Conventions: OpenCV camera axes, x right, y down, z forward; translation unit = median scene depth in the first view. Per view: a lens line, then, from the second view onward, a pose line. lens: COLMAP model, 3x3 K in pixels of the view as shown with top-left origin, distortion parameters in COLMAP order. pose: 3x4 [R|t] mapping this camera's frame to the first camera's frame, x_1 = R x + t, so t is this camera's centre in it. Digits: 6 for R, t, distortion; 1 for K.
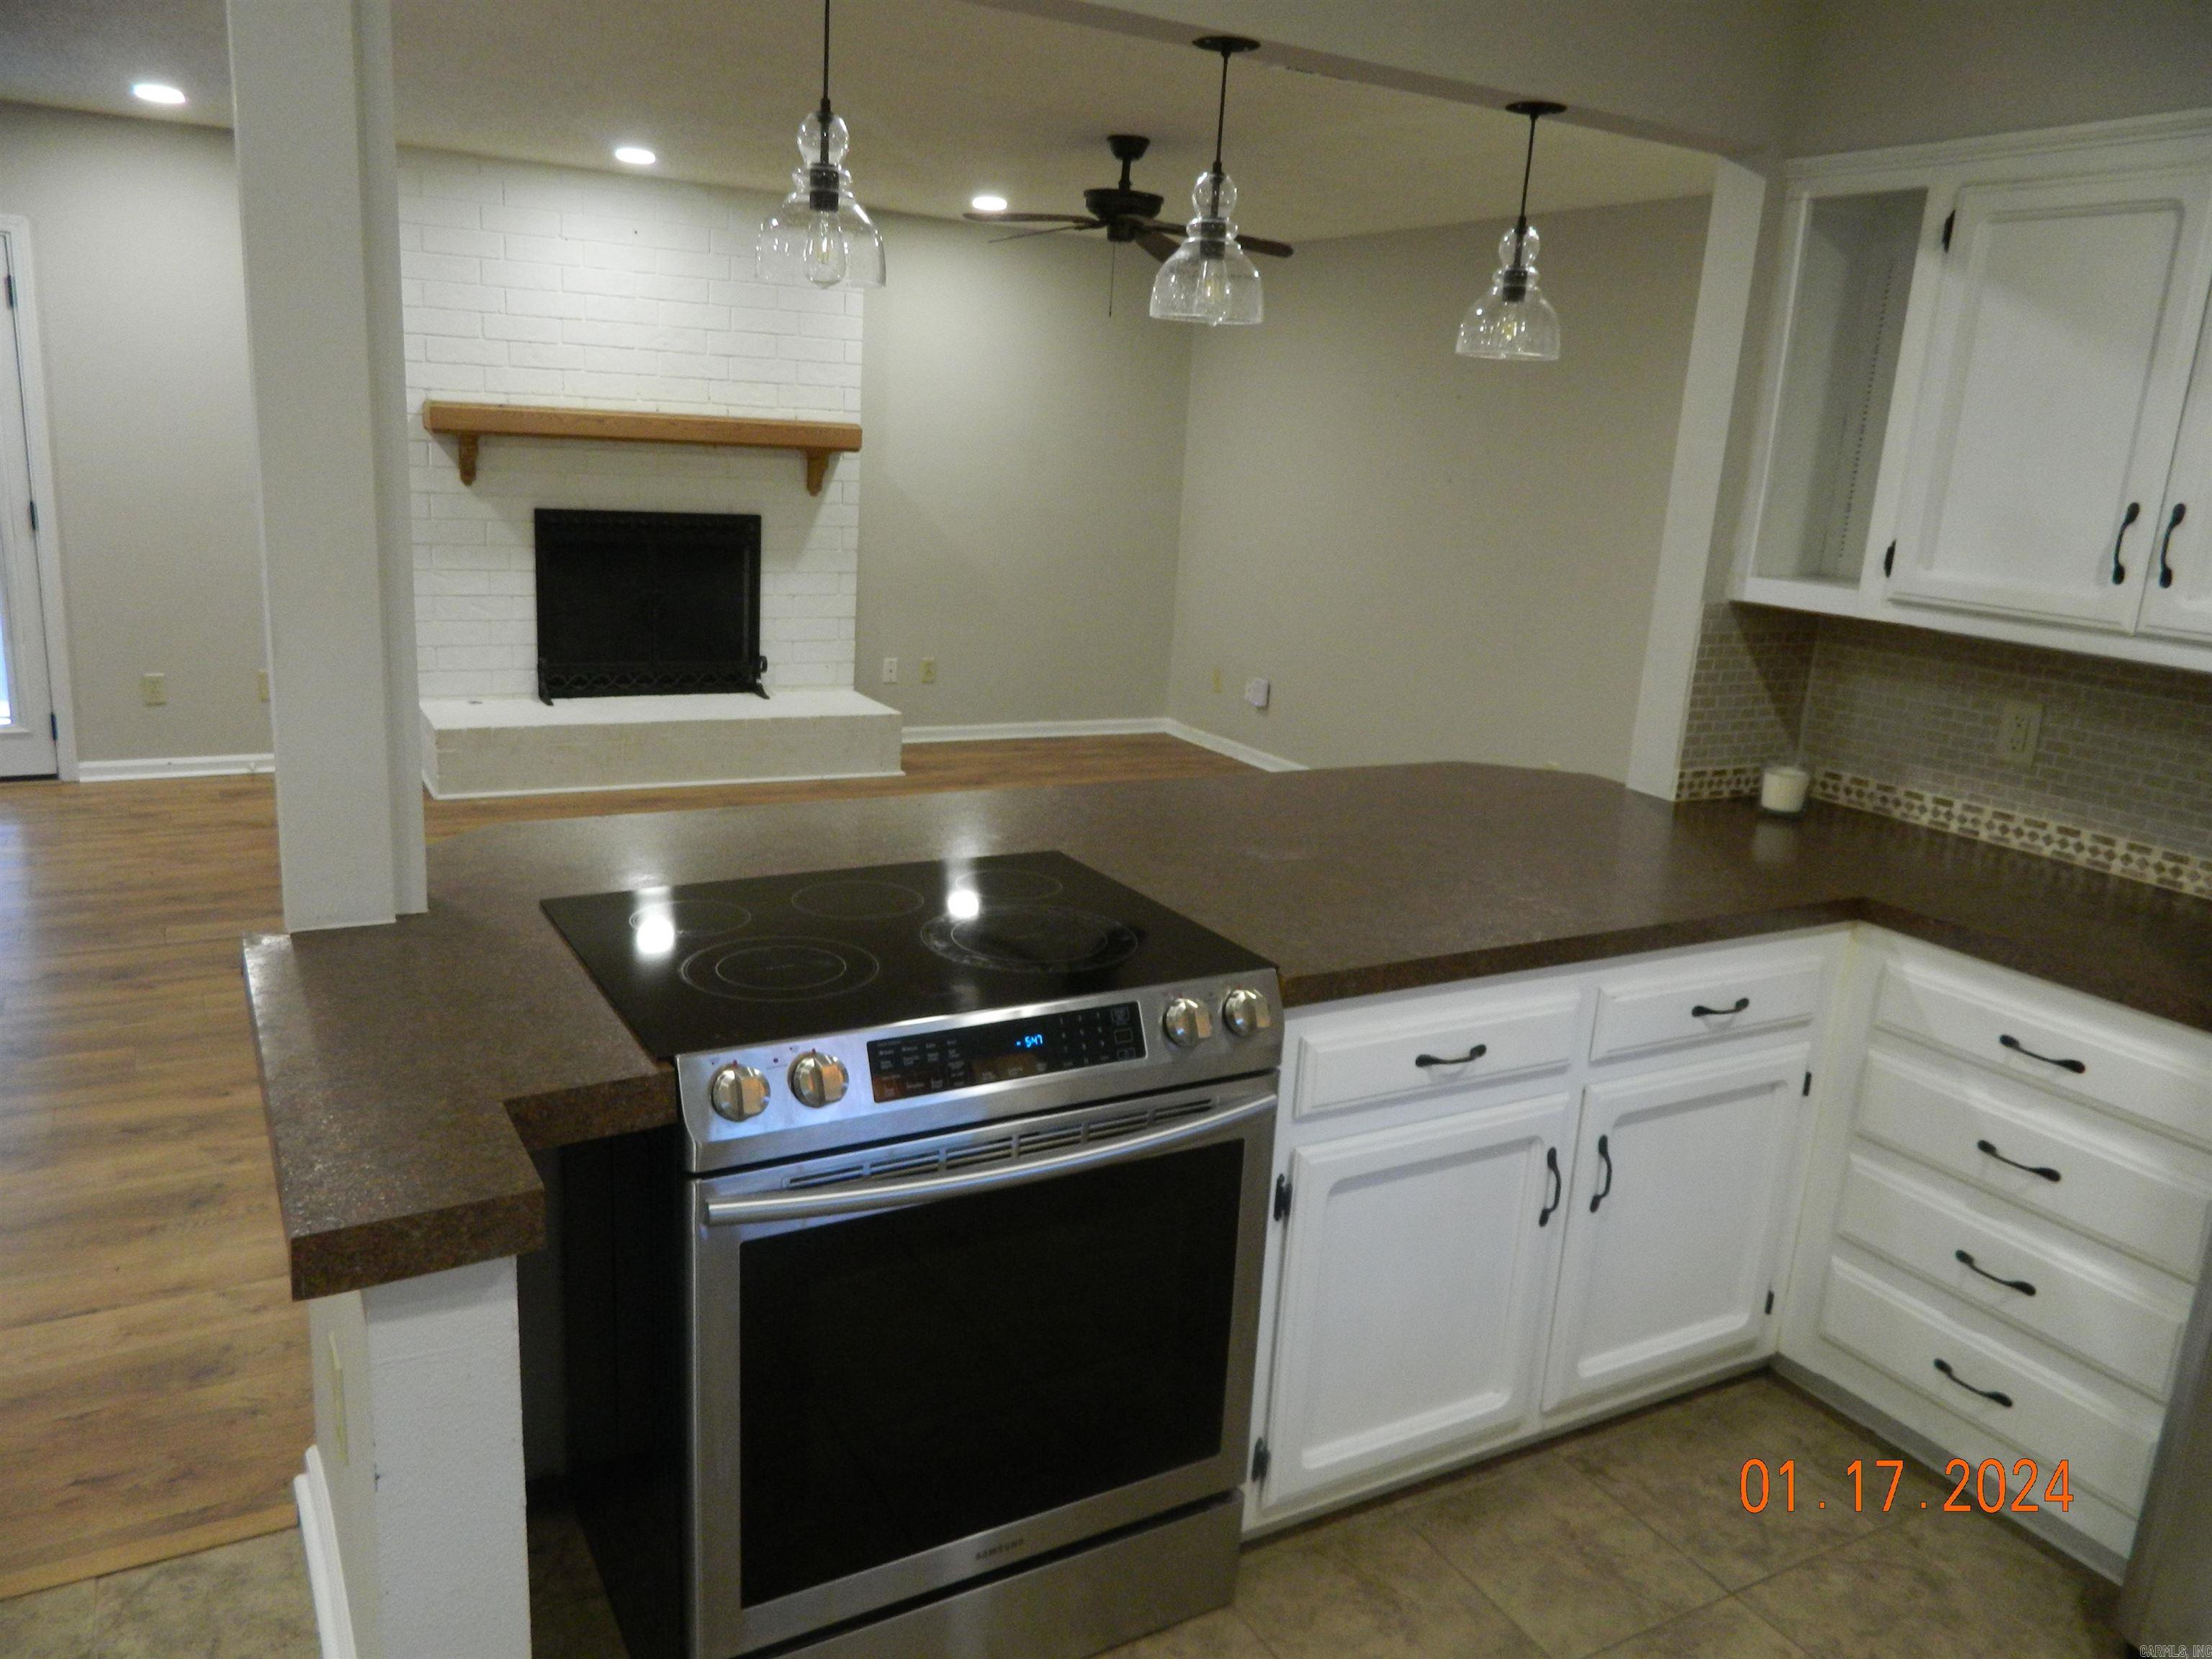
lens RADIAL K [[1618.8, 0, 1106.7], [0, 1618.8, 820.9], [0, 0, 1]] dist [-0.004628, -0.001802]
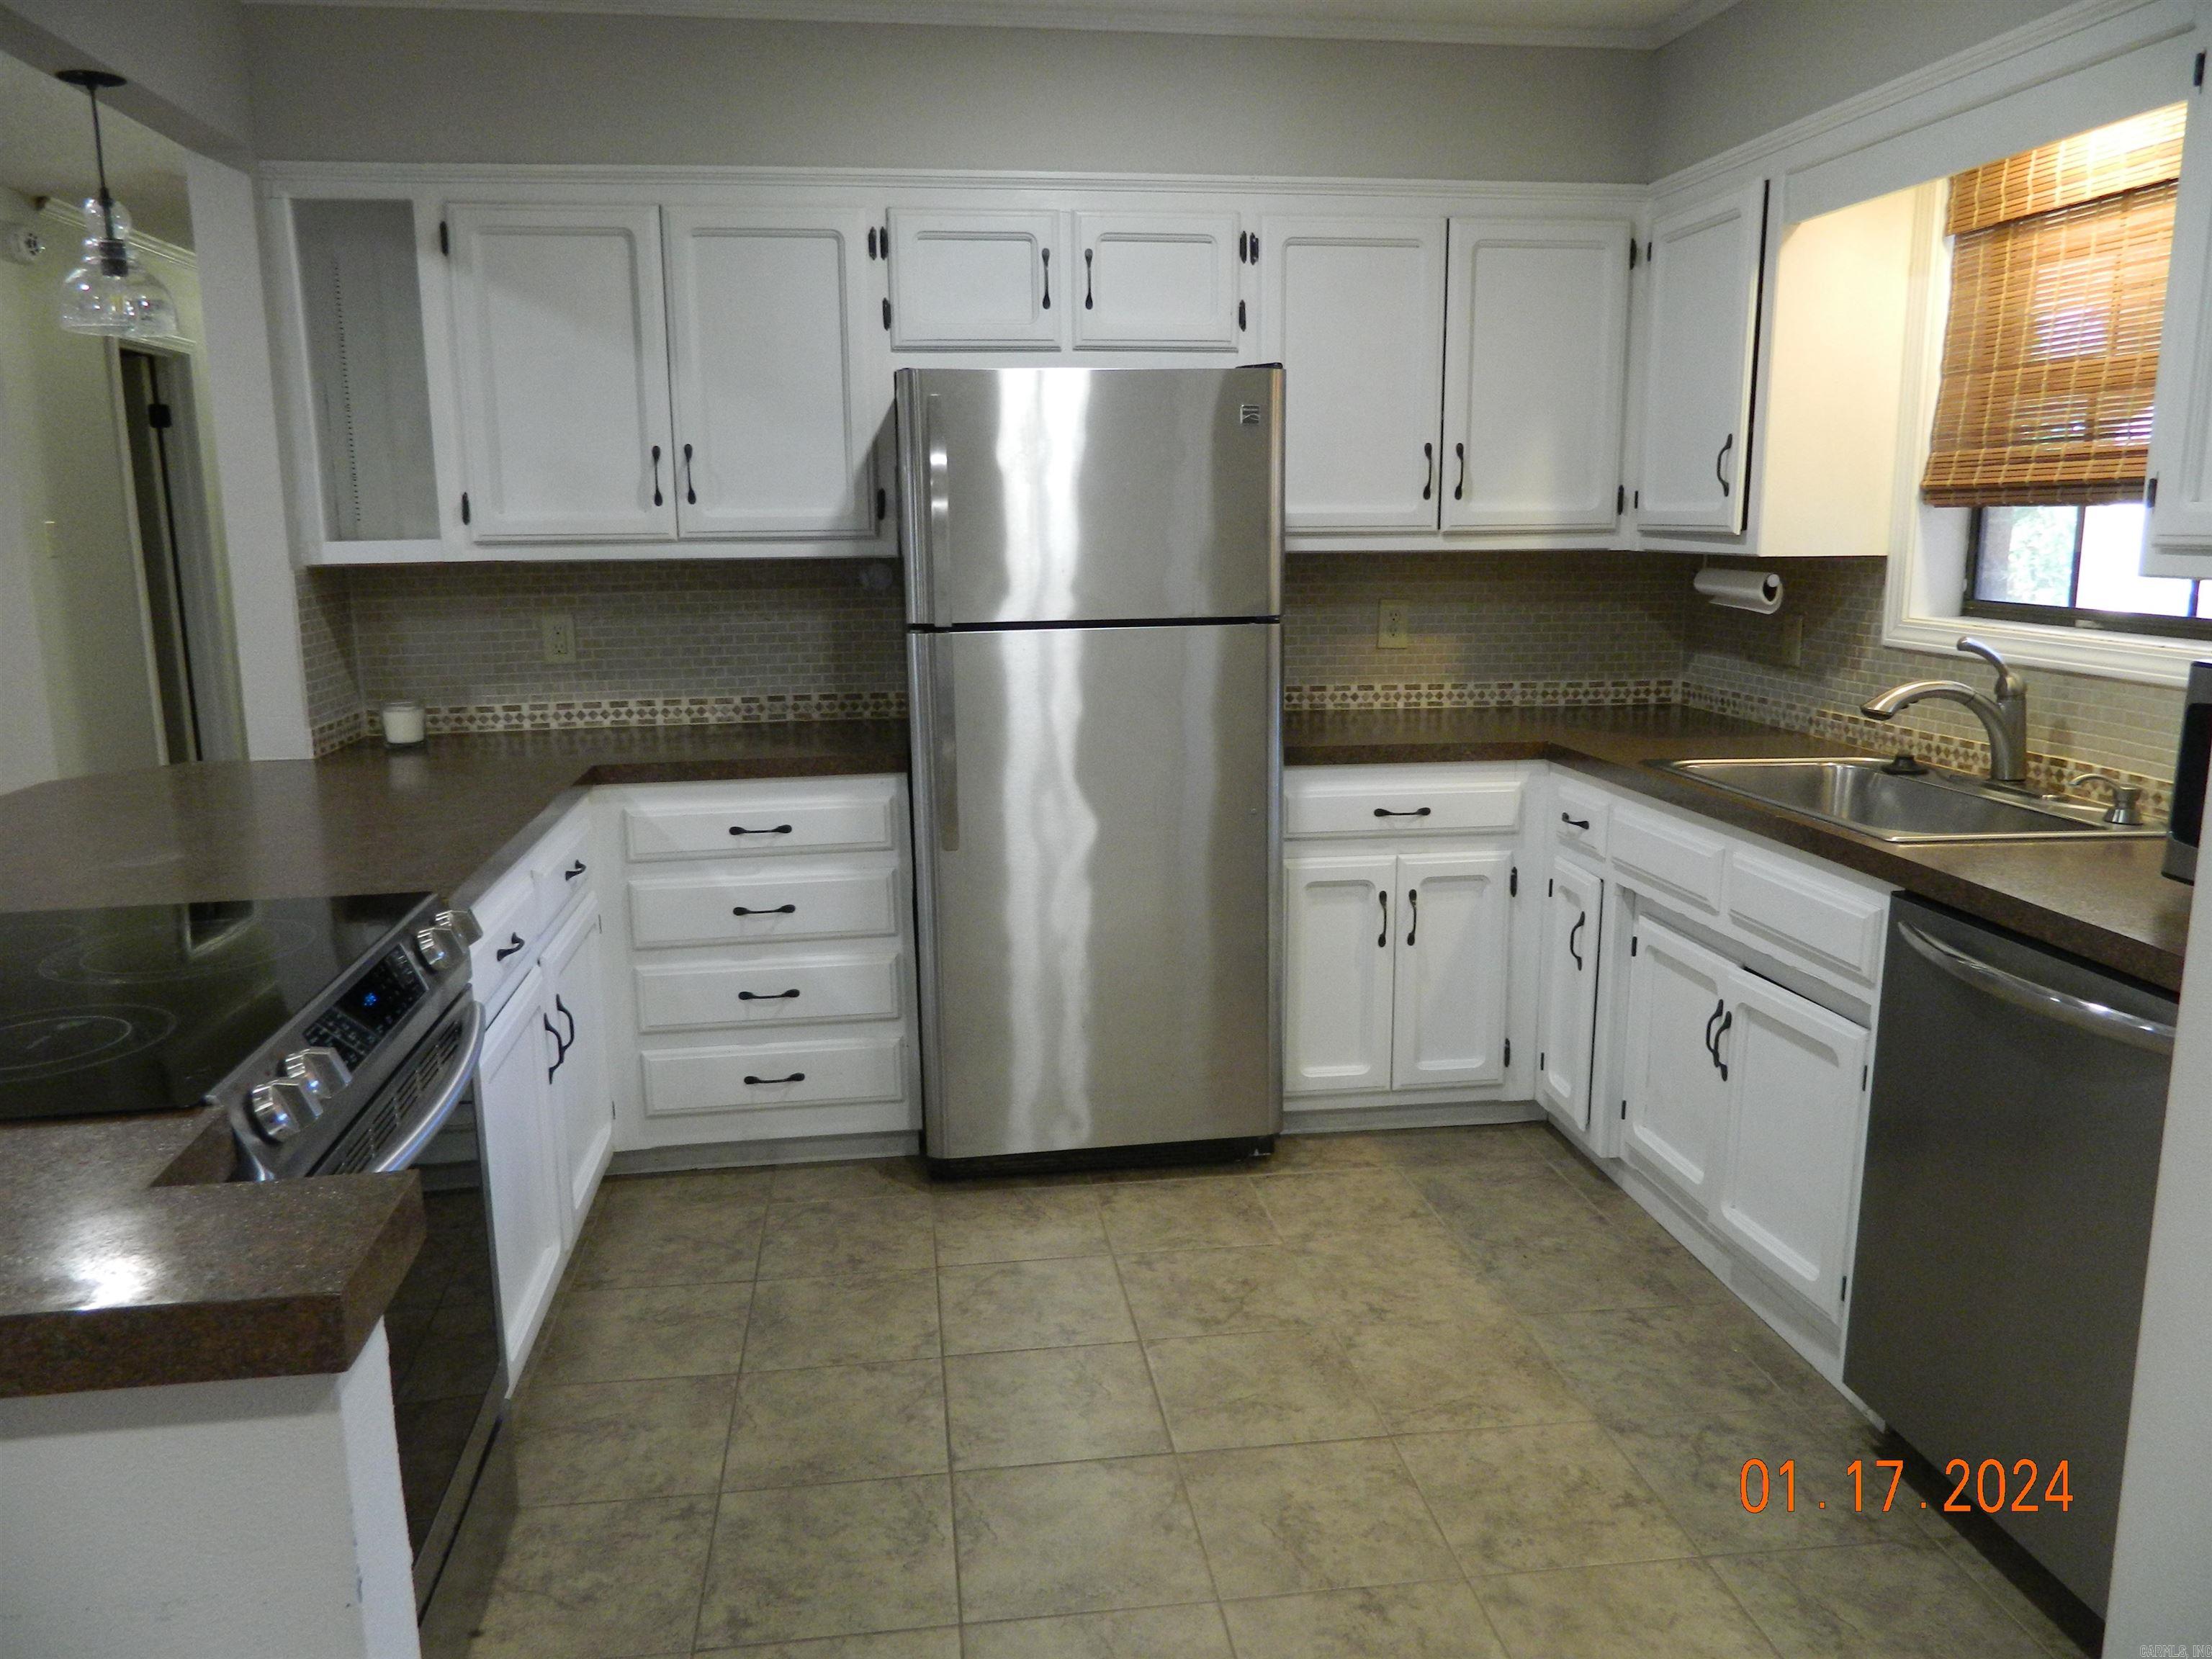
lens RADIAL K [[1618.8, 0, 1095.7], [0, 1618.8, 826.8], [0, 0, 1]] dist [-0.004628, -0.001802]
pose [[0.371309, -0.244628, 0.895705, -0.459908], [0.256905, 0.954076, 0.154071, -0.001097], [-0.892261, 0.172903, 0.417103, 0.114718]]
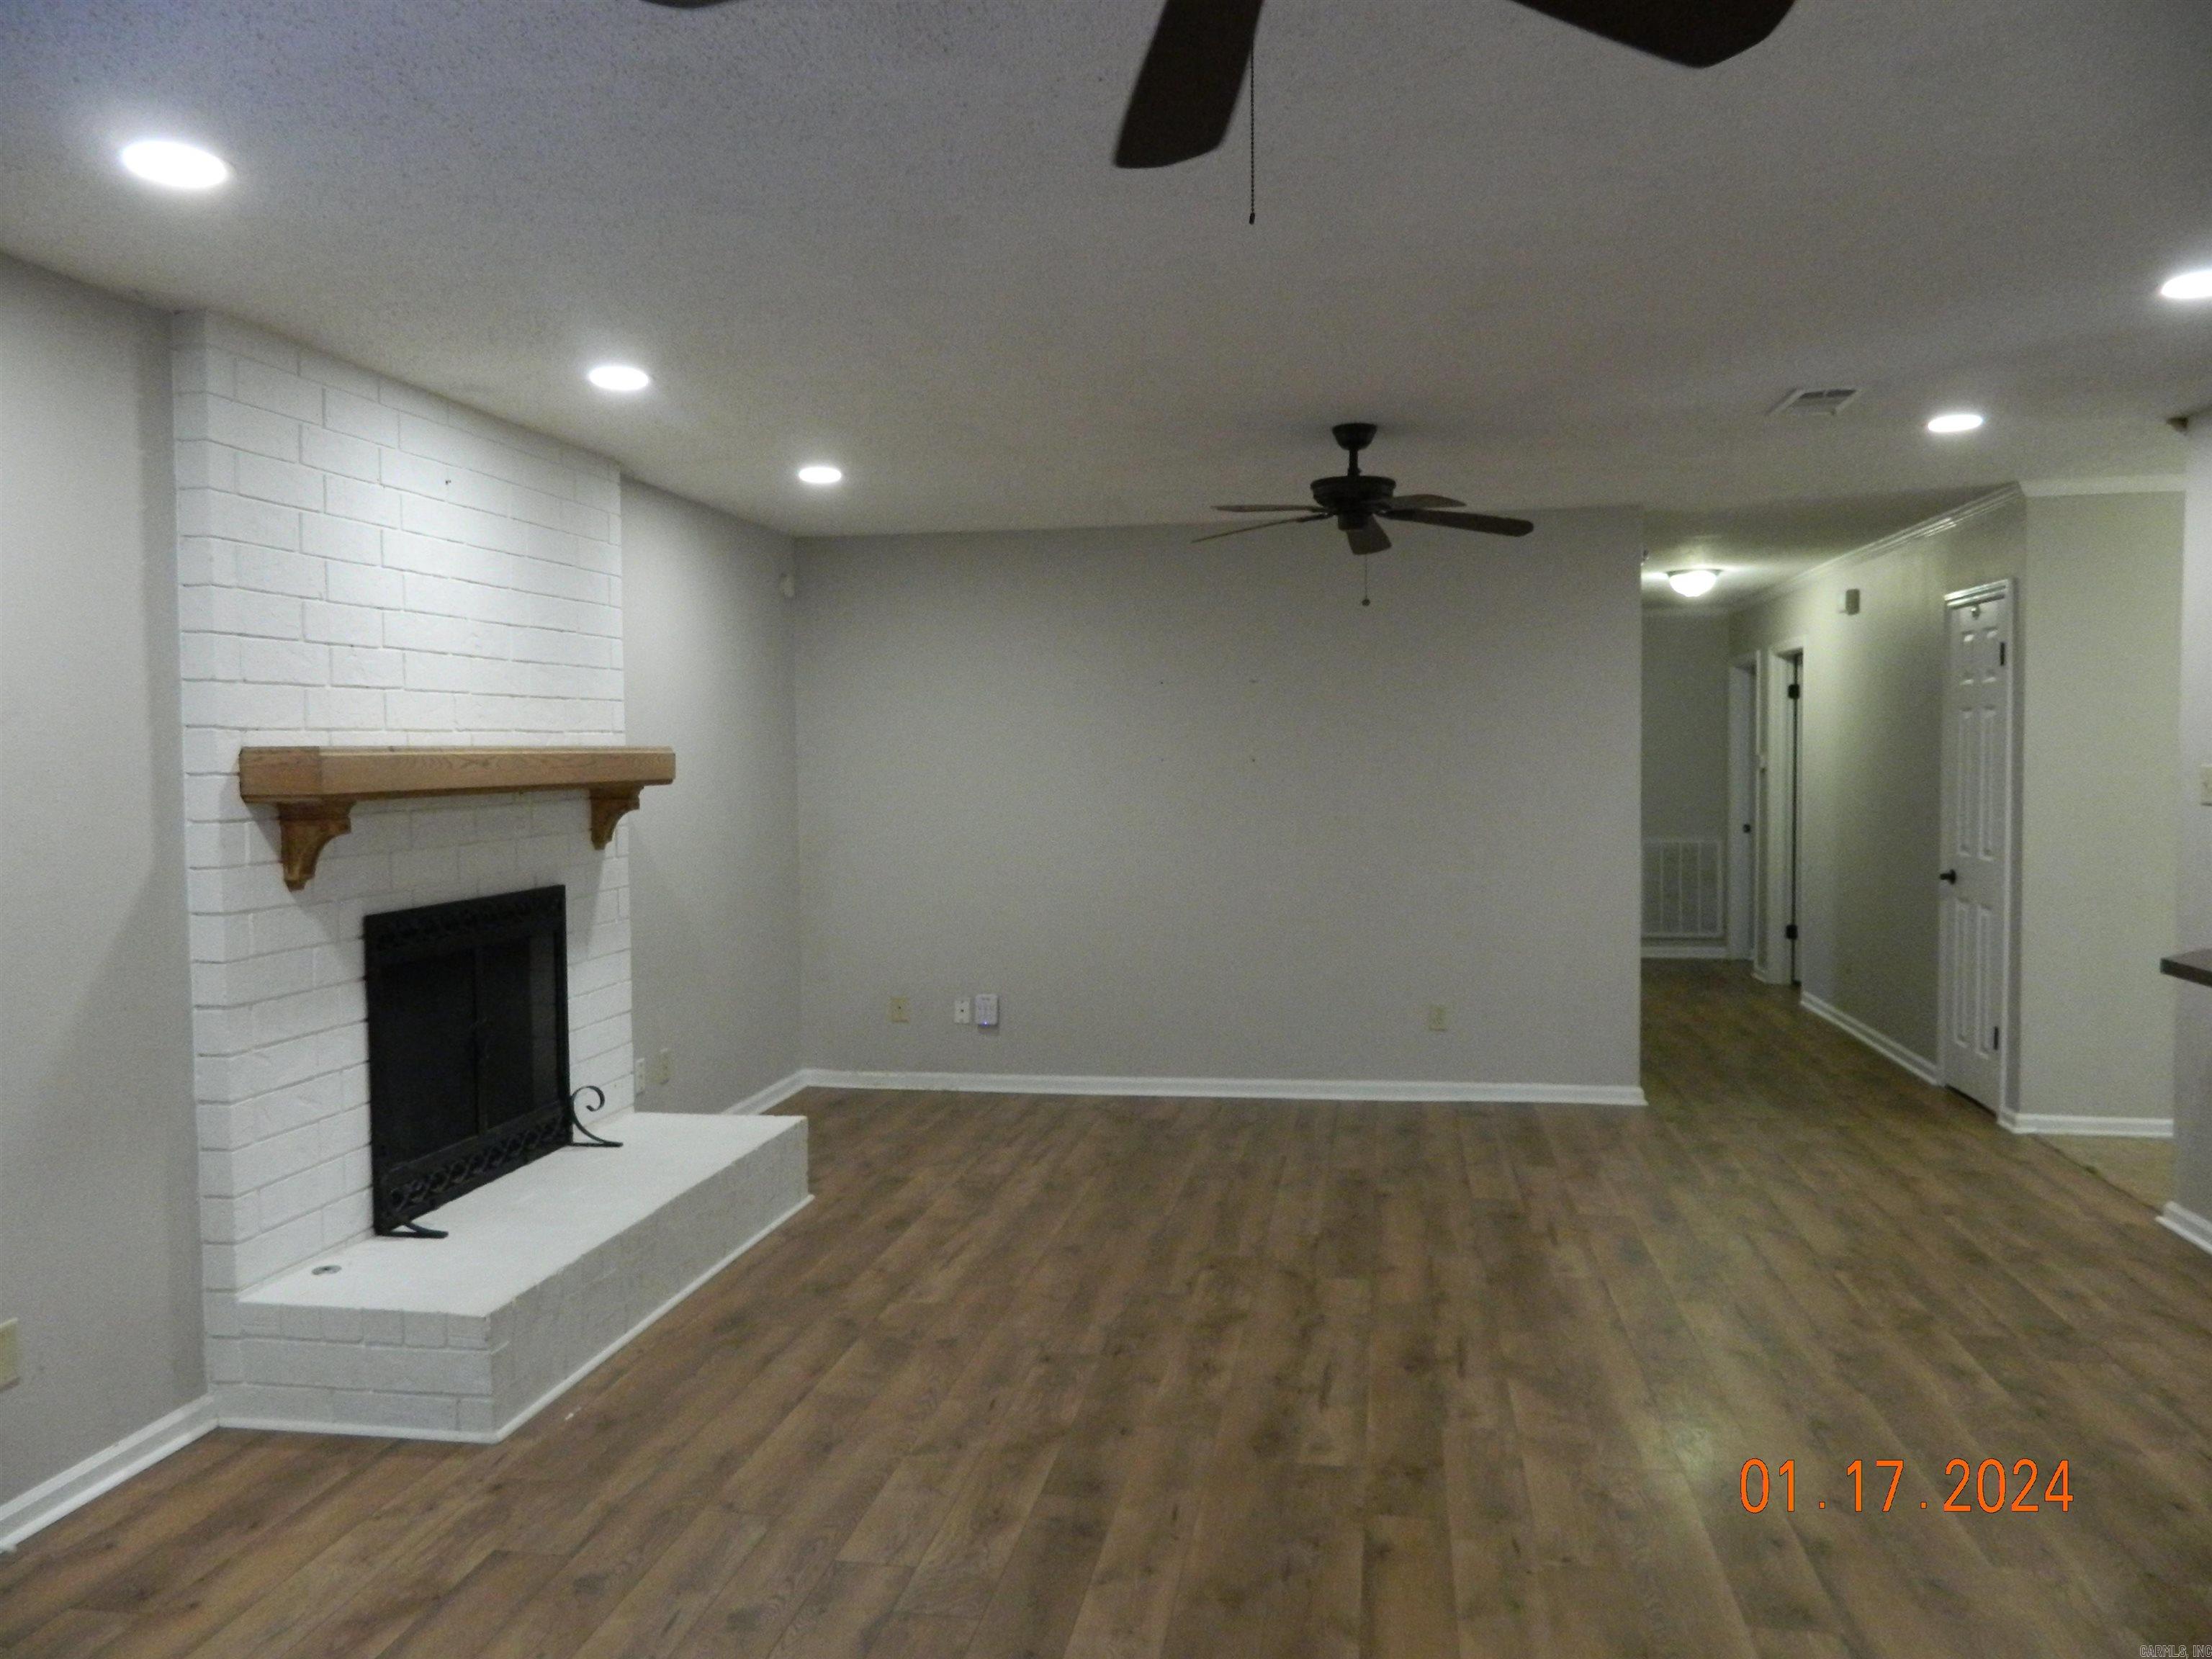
lens RADIAL K [[1618.8, 0, 1118.2], [0, 1618.8, 830.2], [0, 0, 1]] dist [-0.004628, -0.001802]
pose [[0.636166, -0.102151, 0.764760, -1.447712], [0.226992, 0.972109, -0.058976, -0.290192], [-0.737406, 0.211114, 0.641610, 0.938350]]
